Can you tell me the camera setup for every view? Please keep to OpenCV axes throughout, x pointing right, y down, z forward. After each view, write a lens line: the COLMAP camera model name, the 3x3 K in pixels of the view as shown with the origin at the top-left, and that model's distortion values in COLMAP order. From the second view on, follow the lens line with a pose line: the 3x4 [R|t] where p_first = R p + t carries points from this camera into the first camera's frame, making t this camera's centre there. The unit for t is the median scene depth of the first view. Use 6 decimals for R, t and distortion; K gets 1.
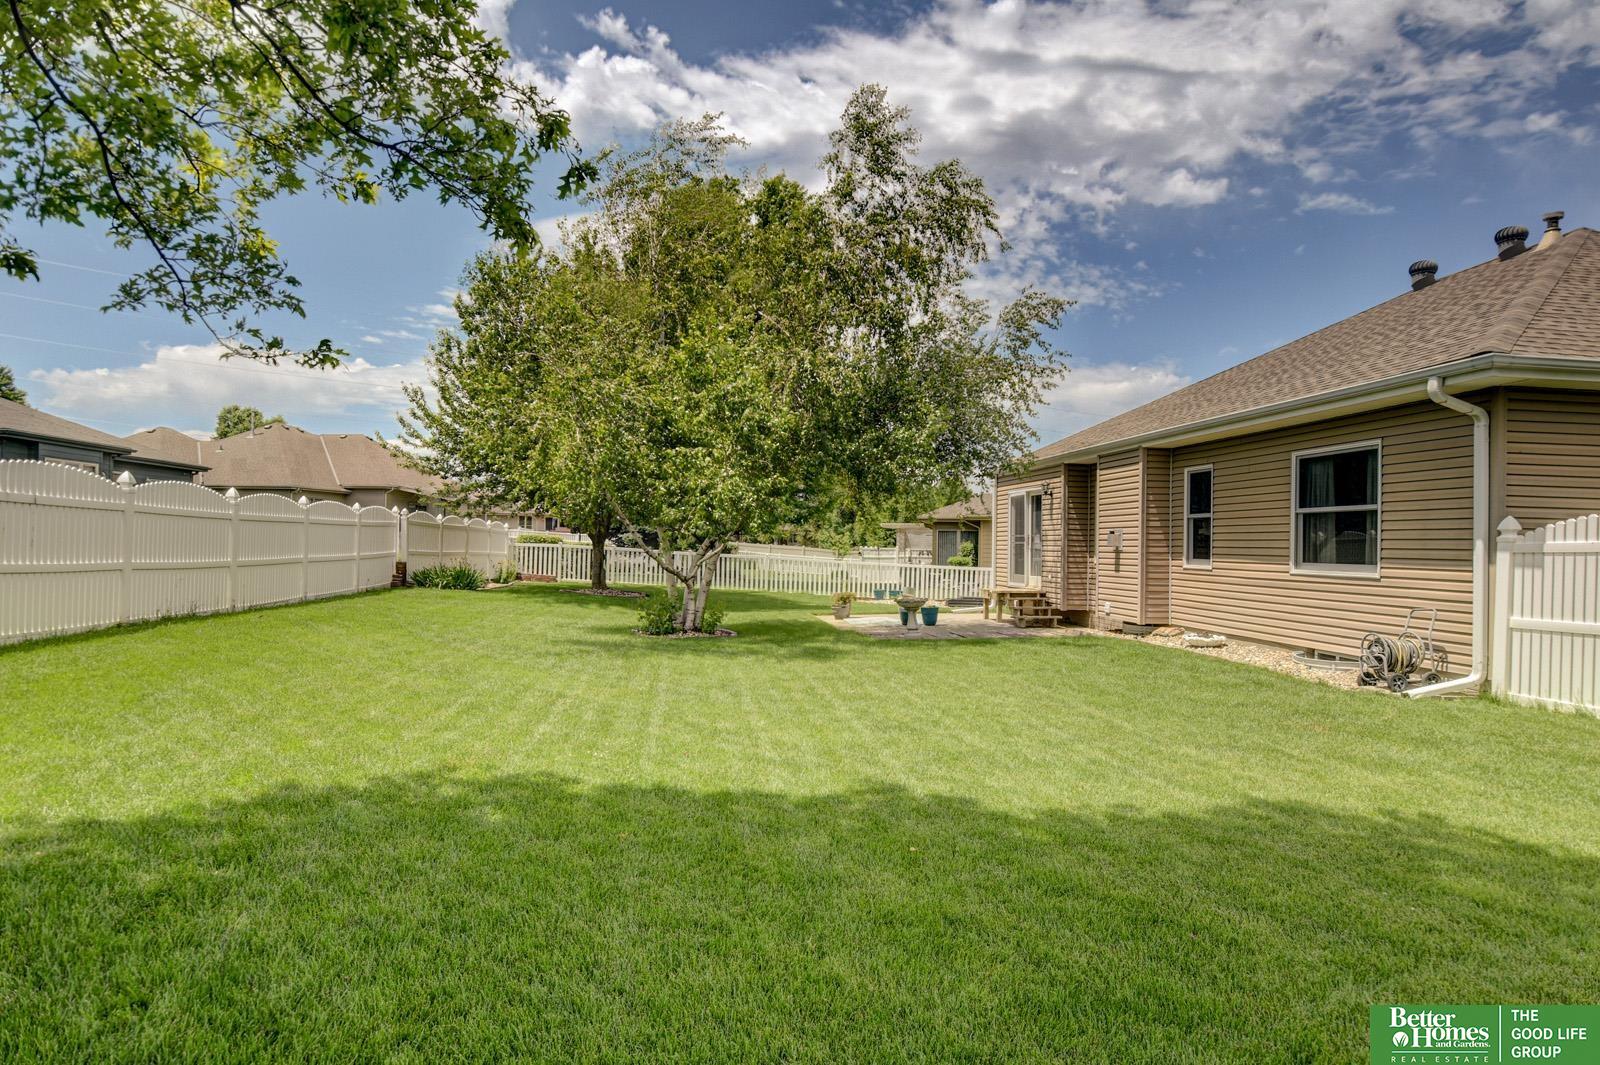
lens RADIAL K [[882.8, 0, 801.5], [0, 882.8, 539.9], [0, 0, 1]] dist [0.000174, -0.000786]
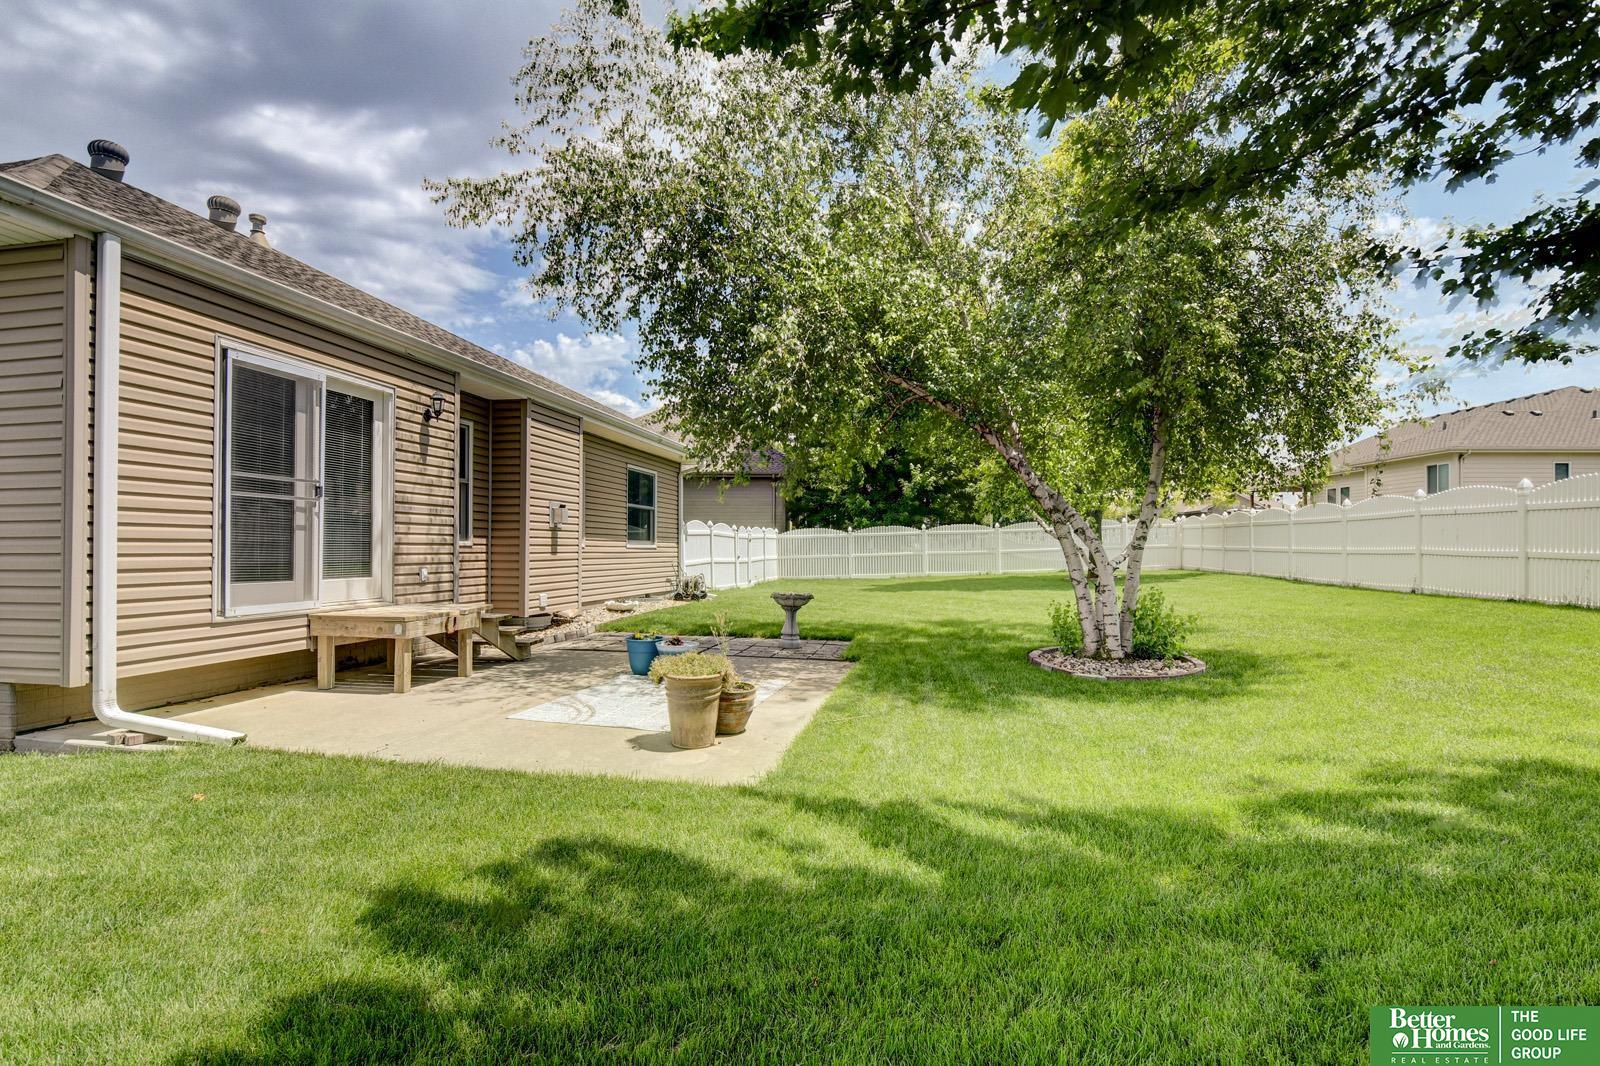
lens RADIAL K [[768.3, 0, 769.1], [0, 768.3, 547.2], [0, 0, 1]] dist [-0.004274, -0.000674]
pose [[-0.933885, -0.010785, 0.357412, -0.112703], [-0.013166, 0.999904, -0.004229, 0.039502], [-0.357332, -0.008655, -0.933937, 2.089487]]
